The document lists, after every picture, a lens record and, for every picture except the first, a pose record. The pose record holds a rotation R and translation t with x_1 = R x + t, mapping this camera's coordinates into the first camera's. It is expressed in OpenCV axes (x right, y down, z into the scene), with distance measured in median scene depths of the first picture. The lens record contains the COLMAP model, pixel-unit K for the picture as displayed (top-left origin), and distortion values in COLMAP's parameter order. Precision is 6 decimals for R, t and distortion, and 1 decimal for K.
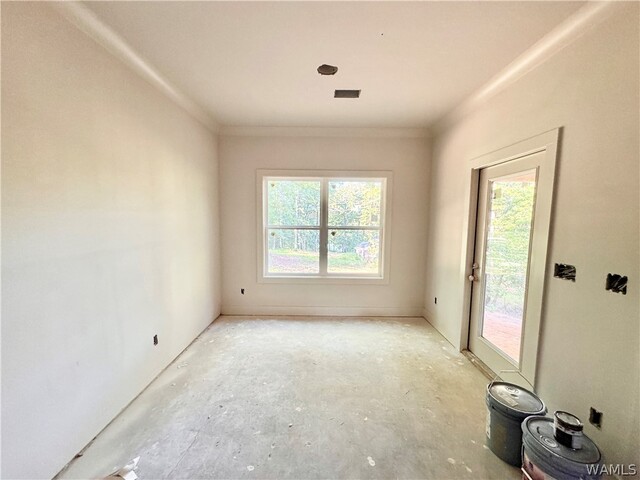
lens RADIAL K [[257.8, 0, 319.5], [0, 257.8, 237.0], [0, 0, 1]] dist [-0.001630, -0.000834]
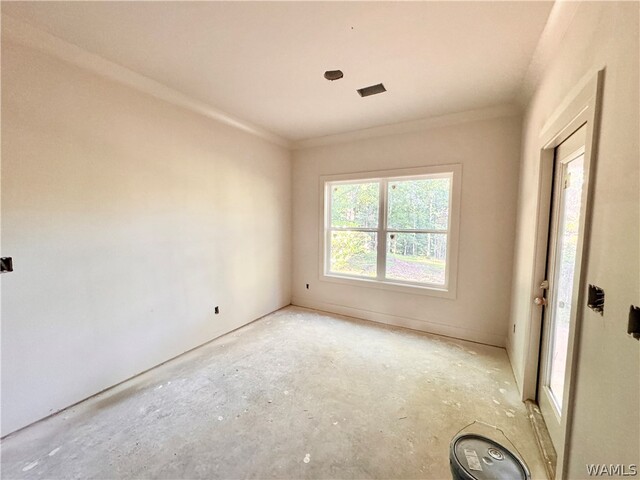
lens RADIAL K [[257.8, 0, 318.3], [0, 257.8, 237.2], [0, 0, 1]] dist [-0.001630, -0.000834]
pose [[0.867250, 0.026996, -0.497141, 0.337370], [-0.036220, 0.999304, -0.008920, 0.007736], [0.496555, 0.025742, 0.867624, 0.060050]]
